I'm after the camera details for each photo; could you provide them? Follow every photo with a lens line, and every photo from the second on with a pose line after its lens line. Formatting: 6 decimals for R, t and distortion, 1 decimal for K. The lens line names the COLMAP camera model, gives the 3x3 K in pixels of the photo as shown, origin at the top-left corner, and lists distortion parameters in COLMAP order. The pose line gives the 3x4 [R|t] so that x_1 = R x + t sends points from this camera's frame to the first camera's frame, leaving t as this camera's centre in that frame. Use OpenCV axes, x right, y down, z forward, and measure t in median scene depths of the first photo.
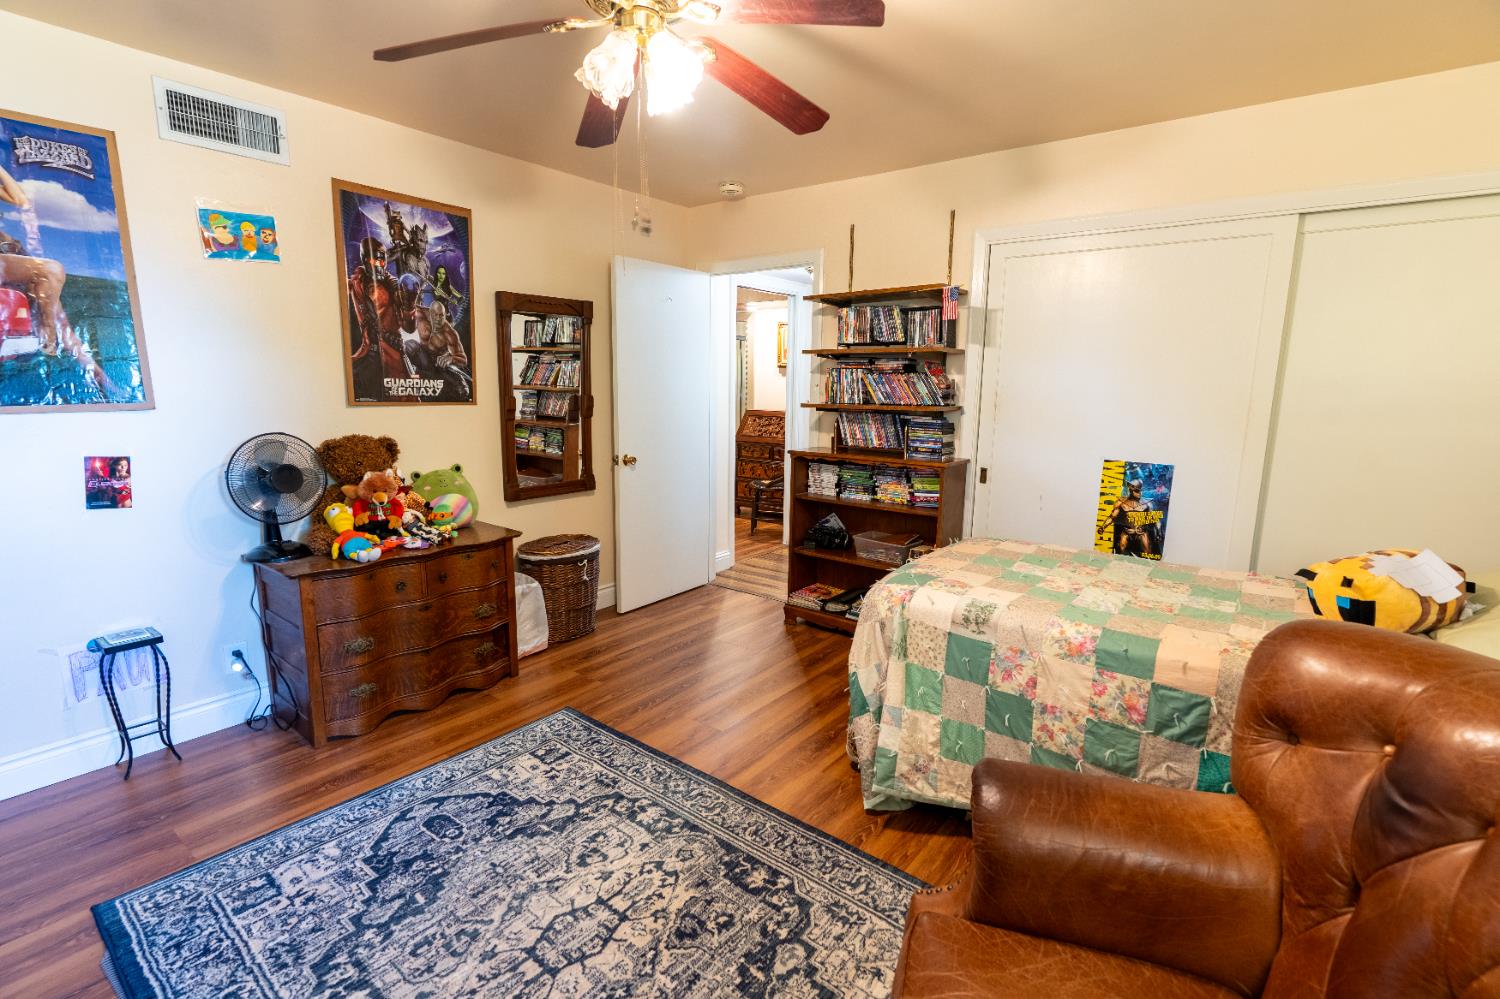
lens RADIAL K [[705.6, 0, 750.0], [0, 705.6, 499.5], [0, 0, 1]] dist [-0.007168, -0.000251]
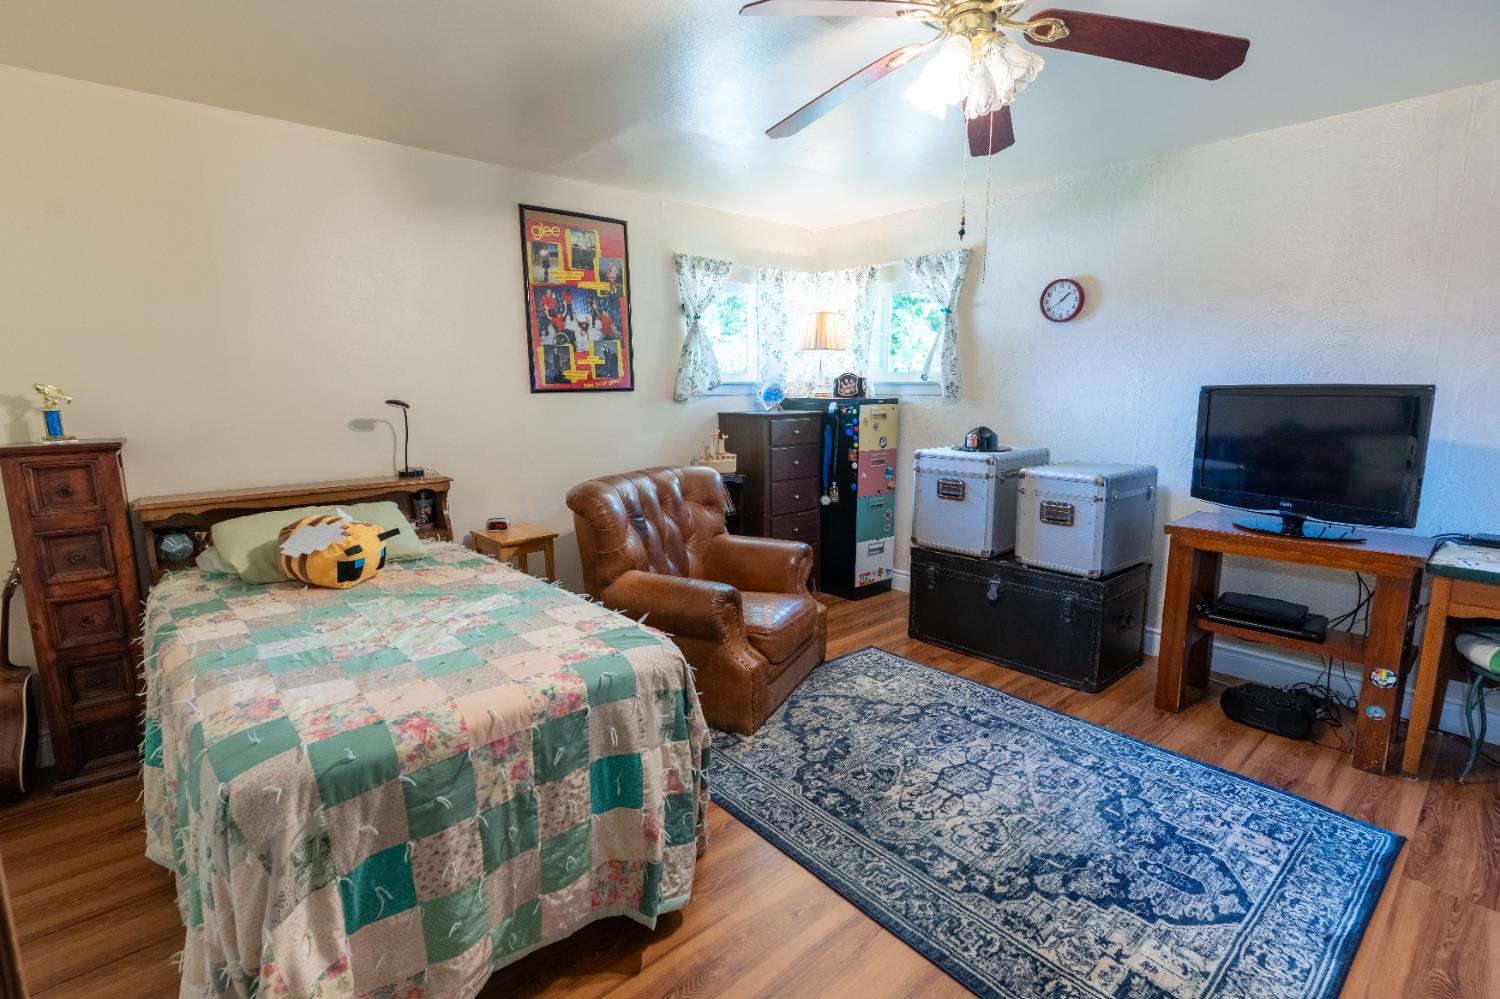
lens RADIAL K [[705.6, 0, 750.0], [0, 705.6, 499.5], [0, 0, 1]] dist [-0.007168, -0.000251]
pose [[-0.983710, -0.034657, 0.176391, -0.044666], [0.024810, 0.945675, 0.324167, -0.323641], [-0.178043, 0.323262, -0.929410, 1.897892]]
